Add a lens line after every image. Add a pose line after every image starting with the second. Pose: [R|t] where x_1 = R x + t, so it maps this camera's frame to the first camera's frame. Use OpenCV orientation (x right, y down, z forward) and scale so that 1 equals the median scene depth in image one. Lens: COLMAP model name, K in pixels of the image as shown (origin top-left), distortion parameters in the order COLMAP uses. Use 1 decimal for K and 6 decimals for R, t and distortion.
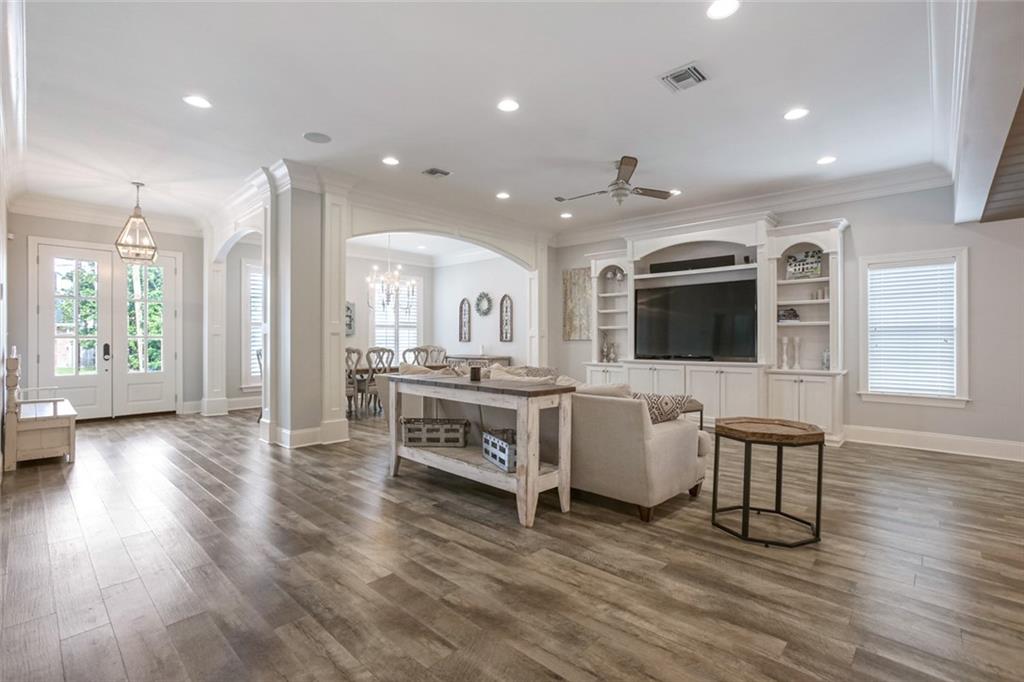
lens RADIAL K [[477.4, 0, 512.7], [0, 477.4, 341.7], [0, 0, 1]] dist [-0.018077, 0.002204]
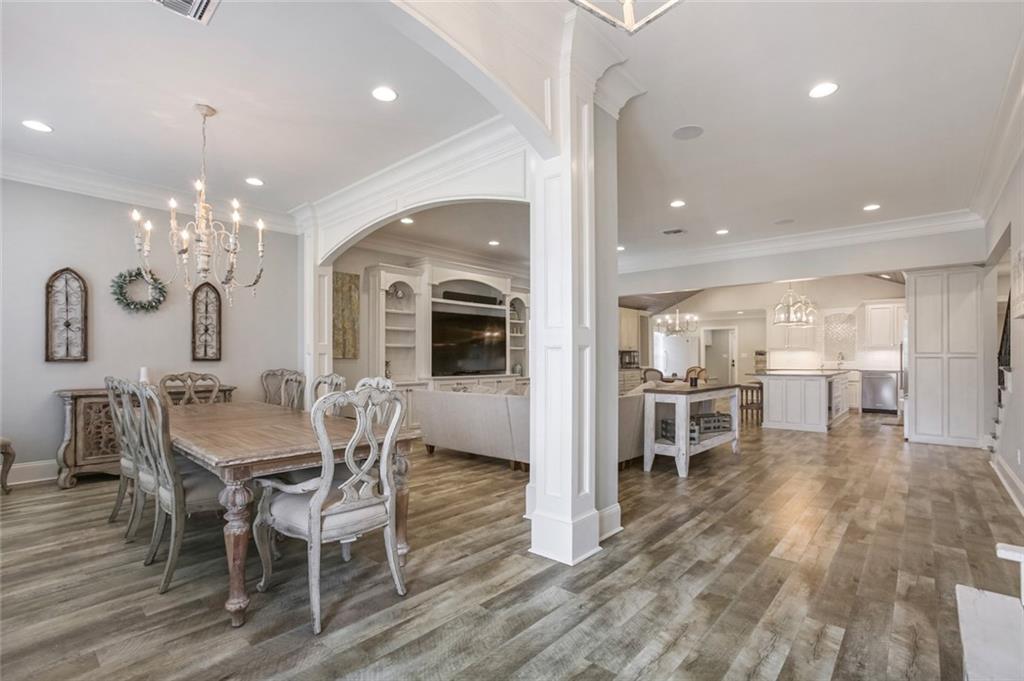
lens RADIAL K [[477.4, 0, 516.8], [0, 477.4, 349.0], [0, 0, 1]] dist [-0.018077, 0.002204]
pose [[-0.014358, 0.018119, 0.999733, -0.700321], [0.003007, 0.999832, -0.018078, -0.004214], [-0.999892, 0.002746, -0.014410, 0.713940]]
